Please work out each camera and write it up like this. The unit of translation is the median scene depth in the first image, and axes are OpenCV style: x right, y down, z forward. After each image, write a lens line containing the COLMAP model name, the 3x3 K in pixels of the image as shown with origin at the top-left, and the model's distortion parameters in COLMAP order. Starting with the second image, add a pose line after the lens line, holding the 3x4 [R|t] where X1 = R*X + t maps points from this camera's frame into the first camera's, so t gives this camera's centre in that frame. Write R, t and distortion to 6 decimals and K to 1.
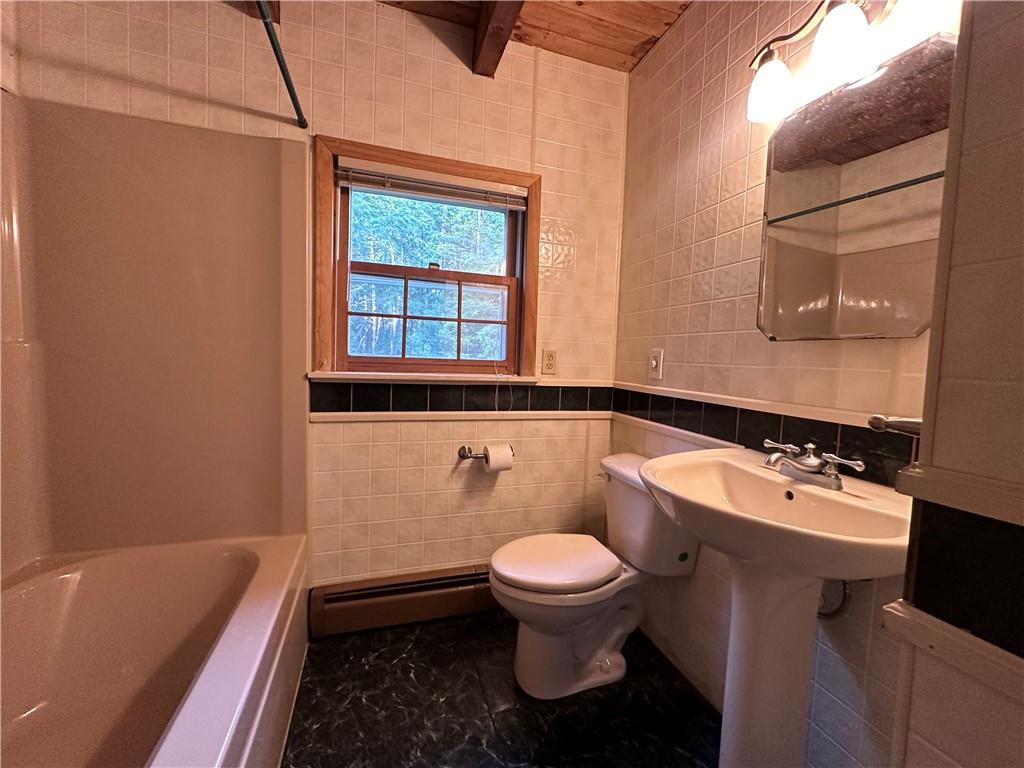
lens RADIAL K [[415.0, 0, 513.8], [0, 415.0, 381.3], [0, 0, 1]] dist [-0.000956, 0.000006]
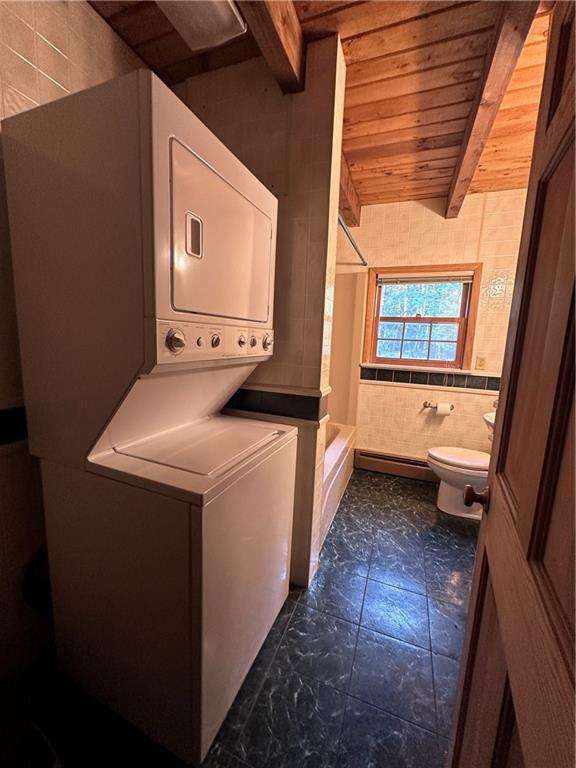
lens RADIAL K [[311.3, 0, 288.0], [0, 311.3, 384.0], [0, 0, 1]] dist [-0.000956, 0.000006]
pose [[0.773643, 0.083968, -0.628033, 0.351800], [-0.051669, 0.996240, 0.069548, -0.006177], [0.631512, -0.021355, 0.775072, -0.727908]]
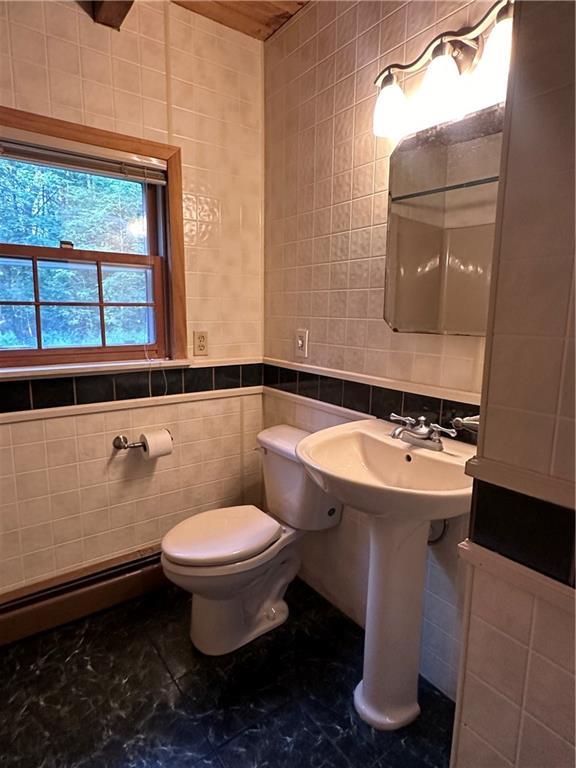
lens RADIAL K [[434.9, 0, 288.0], [0, 434.9, 384.0], [0, 0, 1]] dist [-0.002508, 0.001117]
pose [[0.950133, -0.074749, 0.302755, -0.046667], [0.041280, 0.992451, 0.115482, -0.072555], [-0.309102, -0.097225, 0.946046, -0.078927]]
